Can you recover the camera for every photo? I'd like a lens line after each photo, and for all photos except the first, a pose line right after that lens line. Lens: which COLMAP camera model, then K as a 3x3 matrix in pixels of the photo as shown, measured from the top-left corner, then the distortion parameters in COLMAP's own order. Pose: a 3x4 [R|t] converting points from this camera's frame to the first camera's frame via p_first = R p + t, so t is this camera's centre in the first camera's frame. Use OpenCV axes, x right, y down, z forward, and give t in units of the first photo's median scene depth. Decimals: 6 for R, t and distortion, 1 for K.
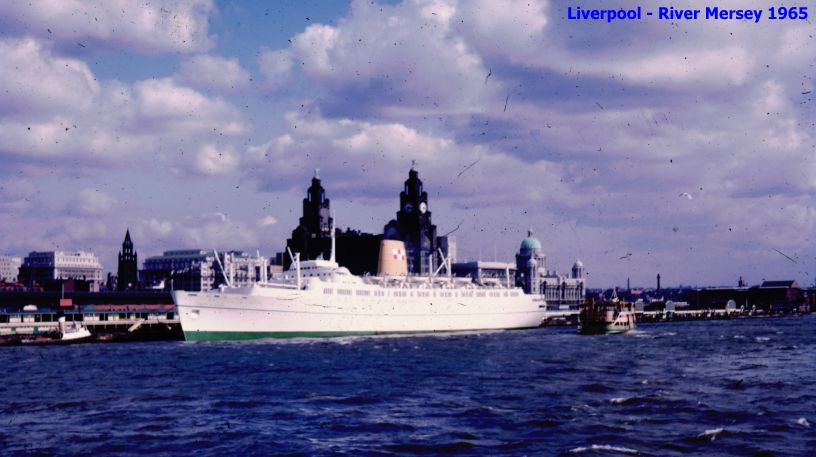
lens RADIAL K [[1251.5, 0, 408.0], [0, 1251.5, 228.5], [0, 0, 1]] dist [-0.098460, -0.006717]
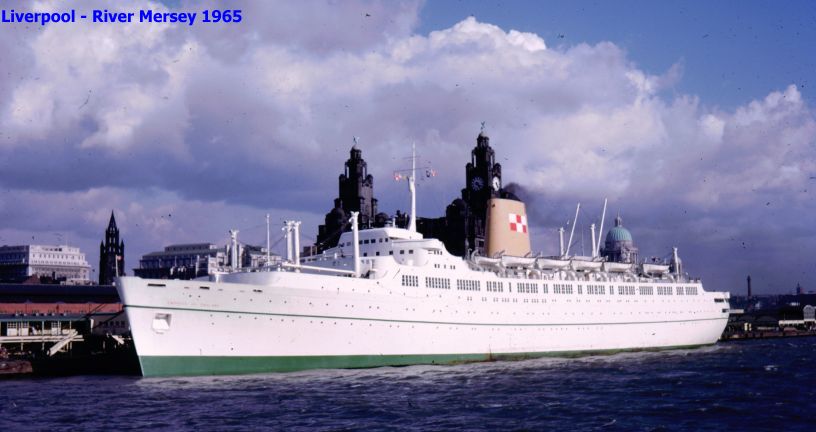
lens RADIAL K [[1288.5, 0, 408.0], [0, 1288.5, 216.0], [0, 0, 1]] dist [-0.056175, -0.012978]
pose [[0.999788, -0.001731, -0.020539, -0.040646], [0.001440, 0.999898, -0.014193, 0.022522], [0.020562, 0.014160, 0.999688, 0.330729]]
